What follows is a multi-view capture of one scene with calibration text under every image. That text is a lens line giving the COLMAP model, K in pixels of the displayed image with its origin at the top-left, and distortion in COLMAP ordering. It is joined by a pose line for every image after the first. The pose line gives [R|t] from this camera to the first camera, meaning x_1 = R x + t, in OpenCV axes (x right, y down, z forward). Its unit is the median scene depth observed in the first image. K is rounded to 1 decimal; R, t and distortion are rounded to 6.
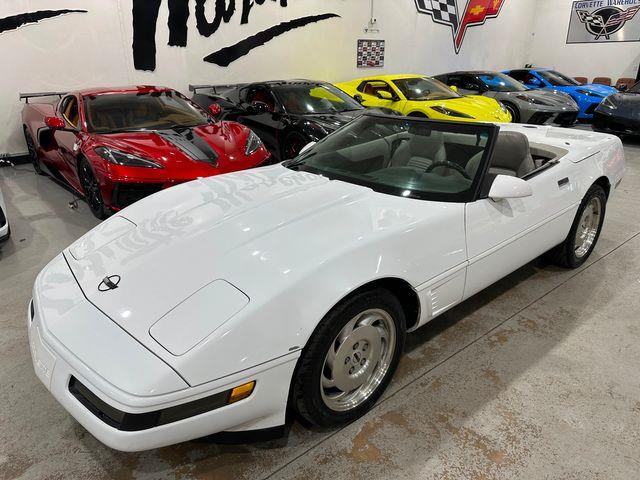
lens RADIAL K [[455.8, 0, 318.7], [0, 455.8, 240.4], [0, 0, 1]] dist [0.004856, -0.012207]
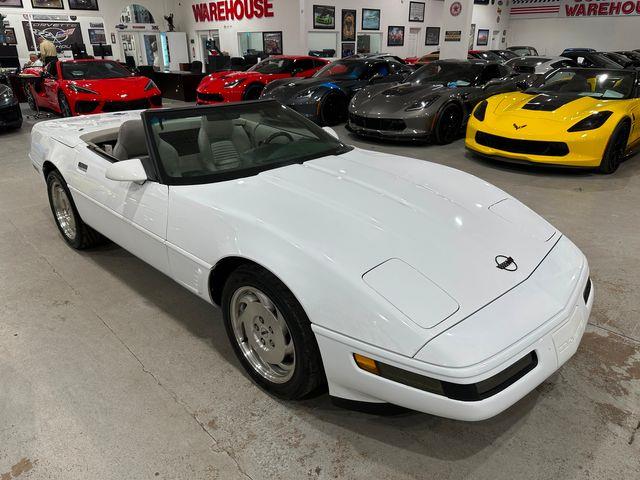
lens RADIAL K [[455.8, 0, 318.7], [0, 455.8, 240.4], [0, 0, 1]] dist [0.004856, -0.012207]
pose [[-0.071399, -0.383155, 0.920921, -0.304934], [0.370735, 0.846939, 0.381117, -0.112222], [-0.925990, 0.368628, 0.081578, 0.290408]]
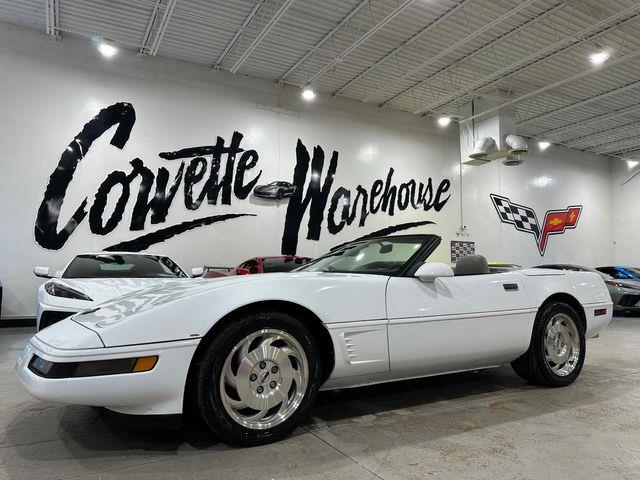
lens RADIAL K [[449.4, 0, 317.6], [0, 449.4, 238.6], [0, 0, 1]] dist [0.066713, -0.120173]
pose [[0.981782, -0.001421, -0.190004, -0.042811], [-0.084282, 0.892959, -0.442178, 0.143773], [0.170294, 0.450136, 0.876571, -0.145532]]
